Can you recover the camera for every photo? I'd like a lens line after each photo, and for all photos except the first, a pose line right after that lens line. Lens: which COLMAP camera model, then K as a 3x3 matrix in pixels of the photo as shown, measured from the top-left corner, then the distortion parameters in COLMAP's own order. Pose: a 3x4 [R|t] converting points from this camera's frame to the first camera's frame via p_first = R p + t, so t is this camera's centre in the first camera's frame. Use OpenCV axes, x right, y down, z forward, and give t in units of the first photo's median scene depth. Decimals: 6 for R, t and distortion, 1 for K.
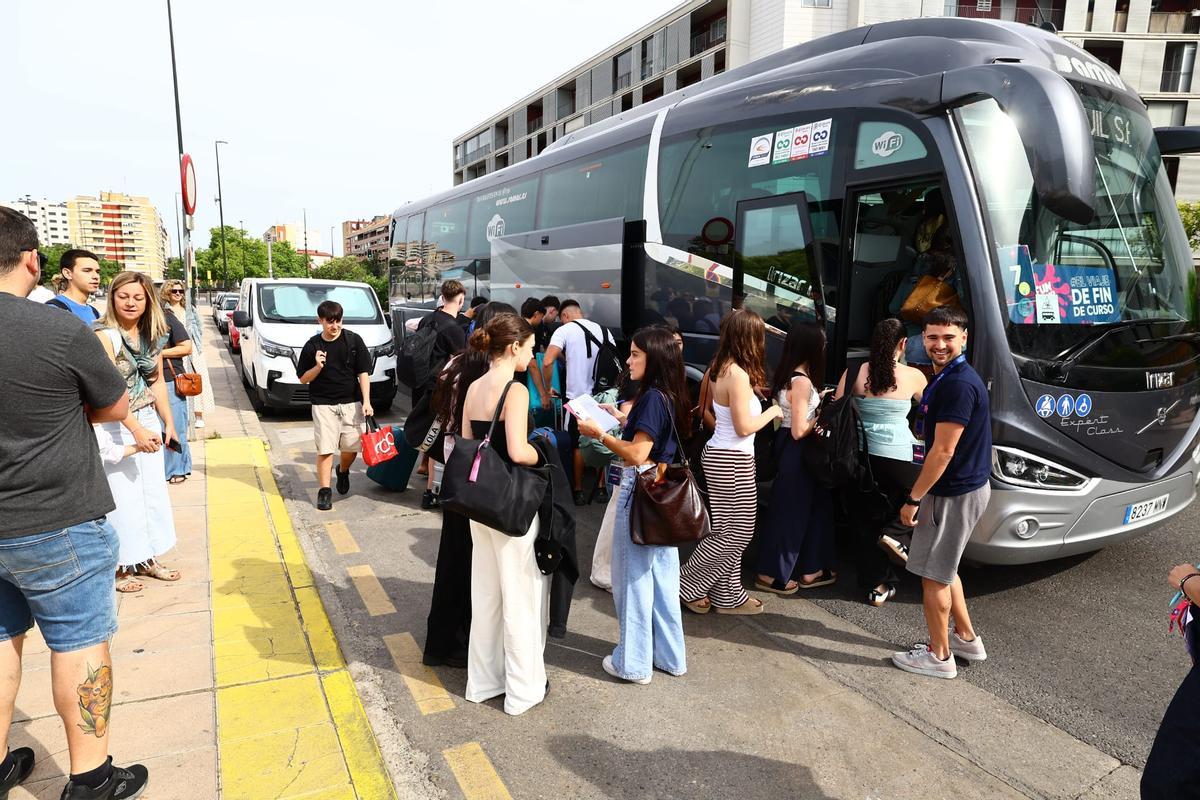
lens RADIAL K [[685.9, 0, 600.0], [0, 685.9, 400.0], [0, 0, 1]] dist [0.040902, 0.000227]
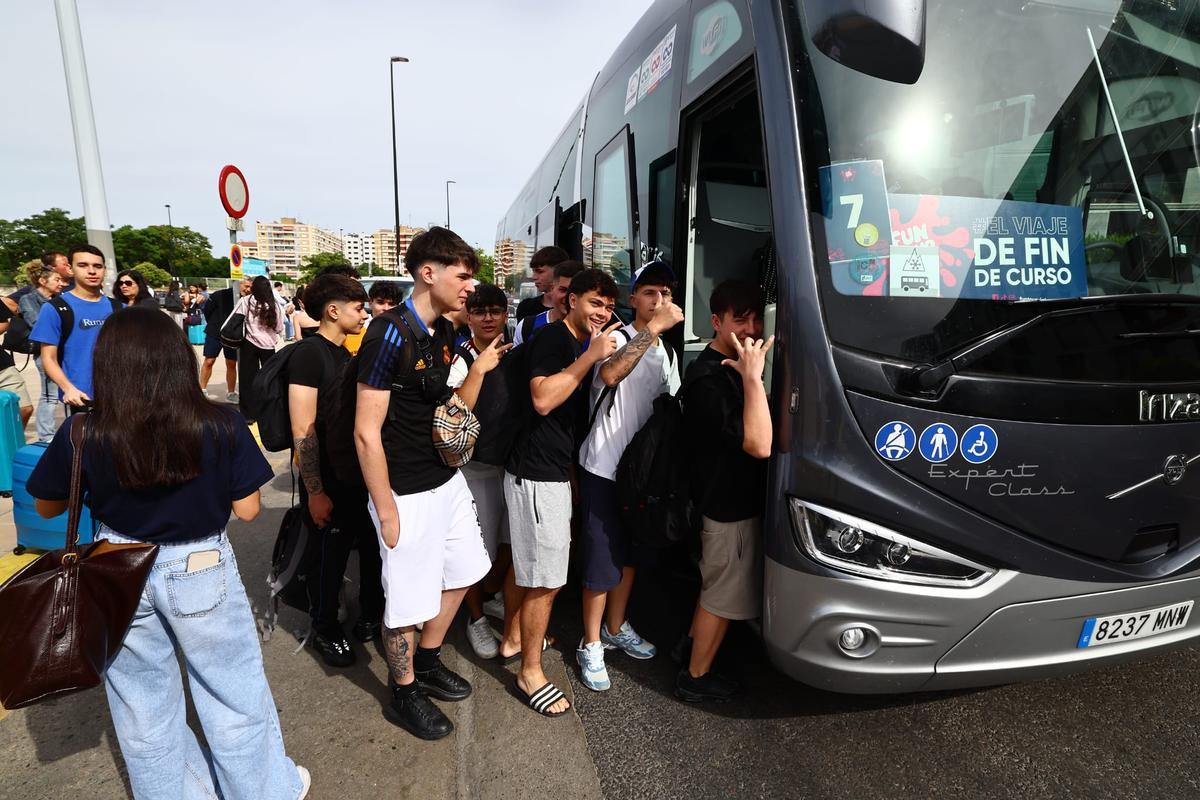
lens RADIAL K [[542.4, 0, 566.1], [0, 542.4, 387.2], [0, 0, 1]] dist [-0.000358, 0.006314]
pose [[0.960755, 0.051714, -0.272535, 0.458025], [-0.046893, 0.998607, 0.024178, -0.031023], [0.273405, -0.010449, 0.961842, 0.457660]]
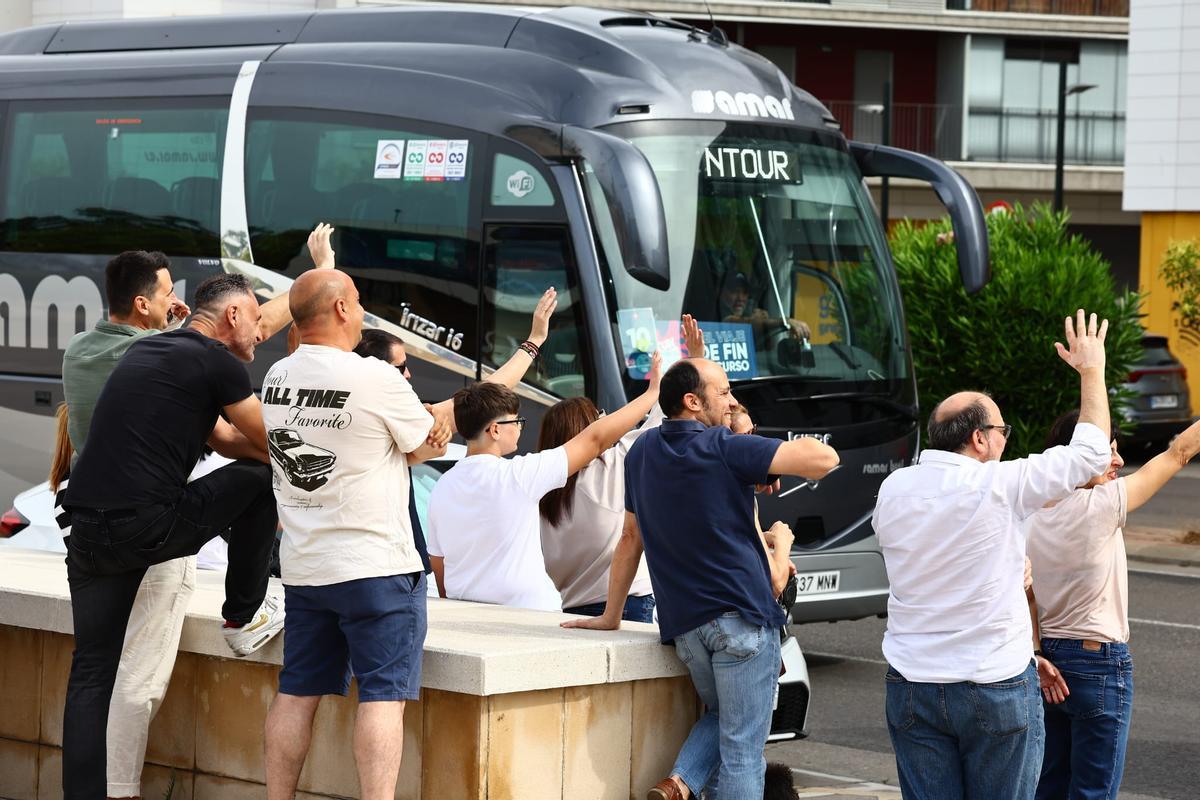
lens RADIAL K [[3633.5, 0, 523.1], [0, 3633.5, 402.0], [0, 0, 1]] dist [0.186900, 0.687497]
pose [[0.973380, 0.001090, 0.229193, -0.689621], [0.023851, 0.994078, -0.106023, 0.430161], [-0.227952, 0.108668, 0.967589, -3.655829]]
